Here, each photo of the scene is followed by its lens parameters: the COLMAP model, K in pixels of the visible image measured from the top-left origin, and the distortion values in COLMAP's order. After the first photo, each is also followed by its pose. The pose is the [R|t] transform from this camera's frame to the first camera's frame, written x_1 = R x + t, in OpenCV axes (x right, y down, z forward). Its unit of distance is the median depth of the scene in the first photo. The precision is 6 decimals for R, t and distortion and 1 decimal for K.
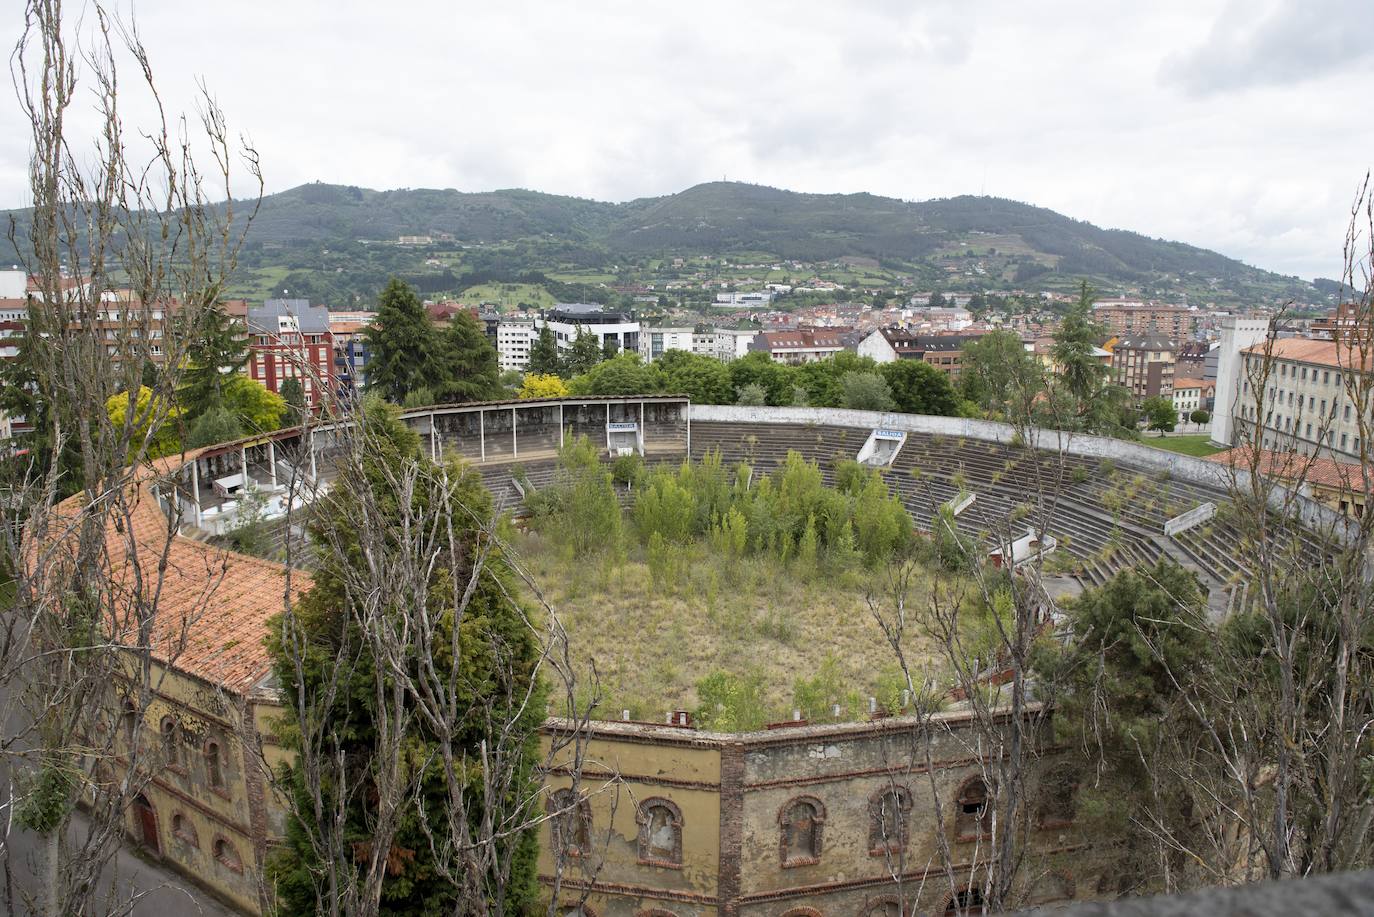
lens RADIAL K [[983.7, 0, 687.0], [0, 983.7, 458.5], [0, 0, 1]] dist [0.002712, -0.000199]
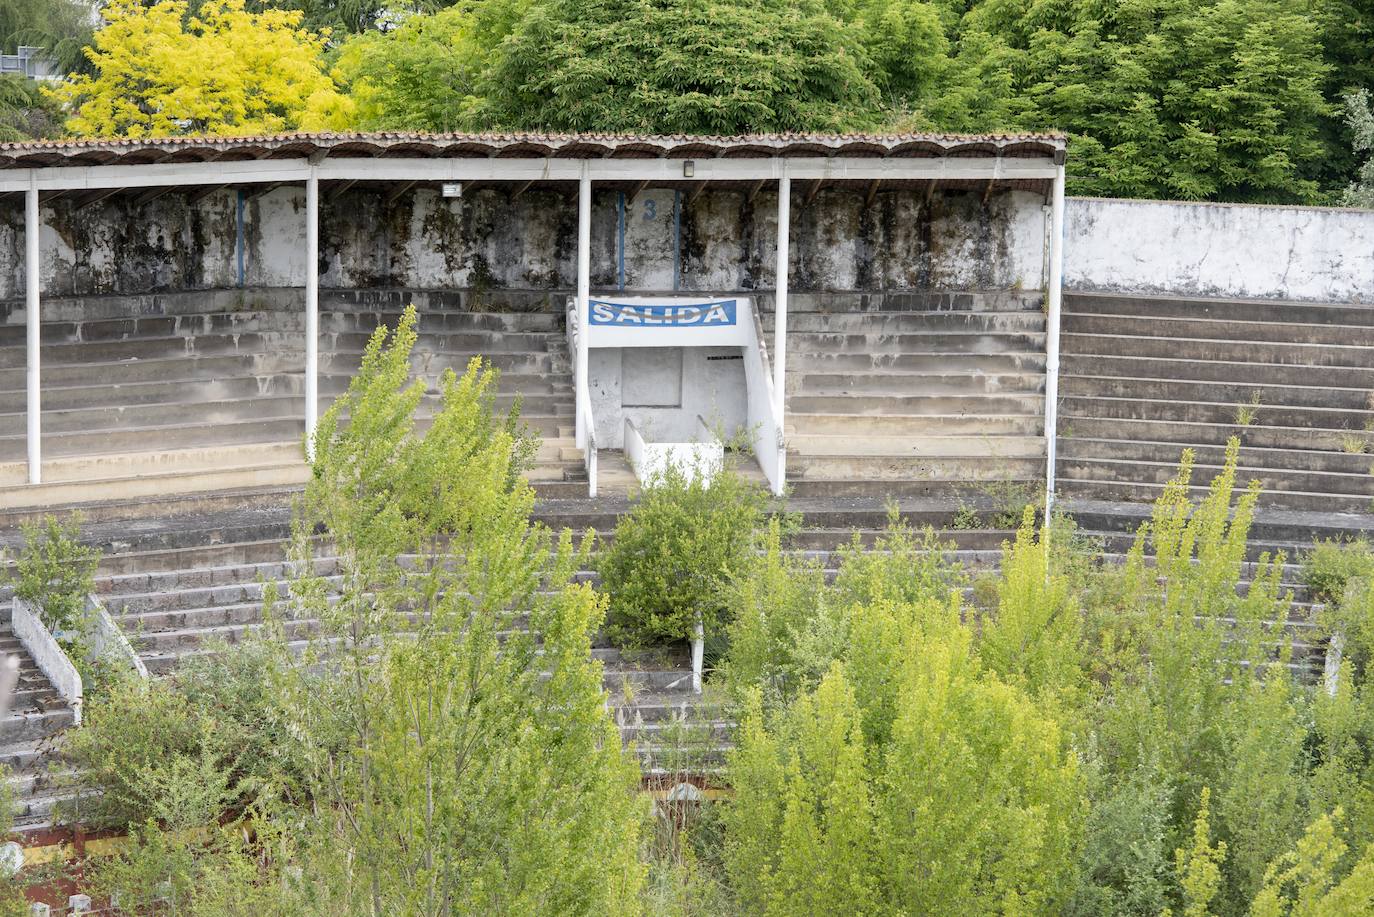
lens RADIAL K [[4650.0, 0, 687.0], [0, 4650.0, 458.5], [0, 0, 1]] dist [0.667340, -0.062734]
pose [[0.997804, 0.025532, -0.061119, -0.011868], [-0.026183, 0.999609, -0.009860, 0.000116], [0.060844, 0.011439, 0.998082, 0.190850]]
